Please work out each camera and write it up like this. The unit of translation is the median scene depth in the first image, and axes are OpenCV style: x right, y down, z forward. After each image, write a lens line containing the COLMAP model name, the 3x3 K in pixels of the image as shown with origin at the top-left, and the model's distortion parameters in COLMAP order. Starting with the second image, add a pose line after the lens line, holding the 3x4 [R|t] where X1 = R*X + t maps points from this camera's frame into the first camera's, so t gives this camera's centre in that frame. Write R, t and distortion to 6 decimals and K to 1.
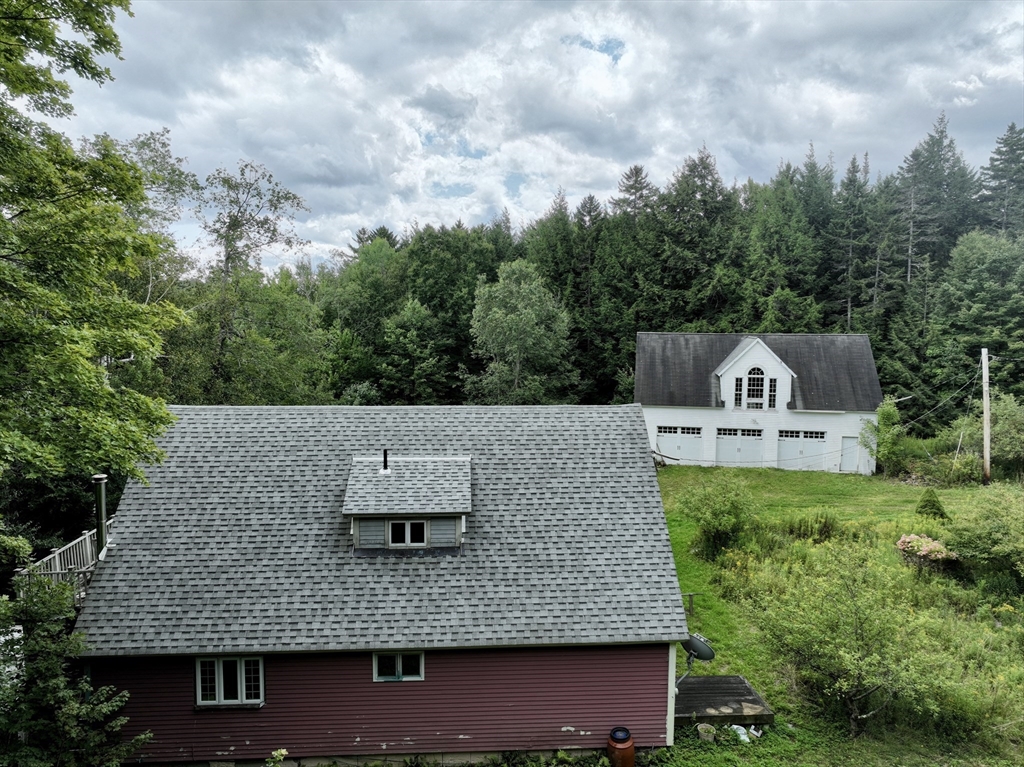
lens RADIAL K [[722.1, 0, 511.1], [0, 722.1, 382.4], [0, 0, 1]] dist [0.009723, 0.012498]
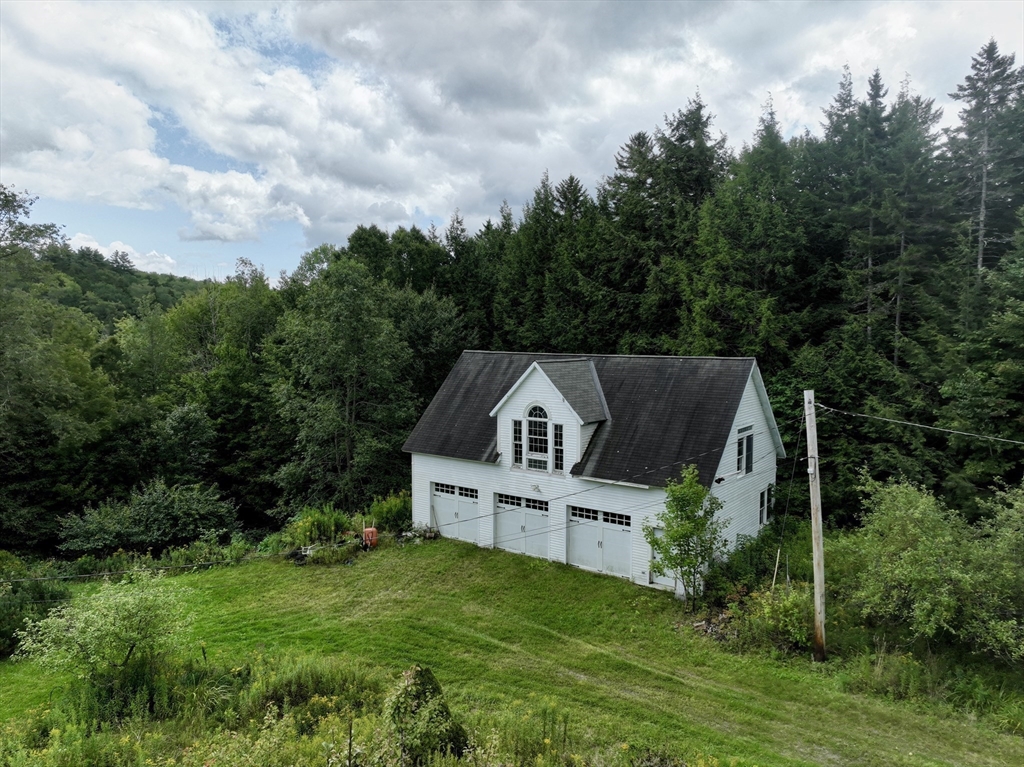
lens RADIAL K [[722.1, 0, 512.3], [0, 722.1, 384.3], [0, 0, 1]] dist [0.009723, 0.012498]
pose [[0.905448, 0.030036, -0.423393, 0.591371], [-0.036650, 0.999300, -0.007487, -0.034579], [0.422872, 0.022296, 0.905915, 0.395322]]
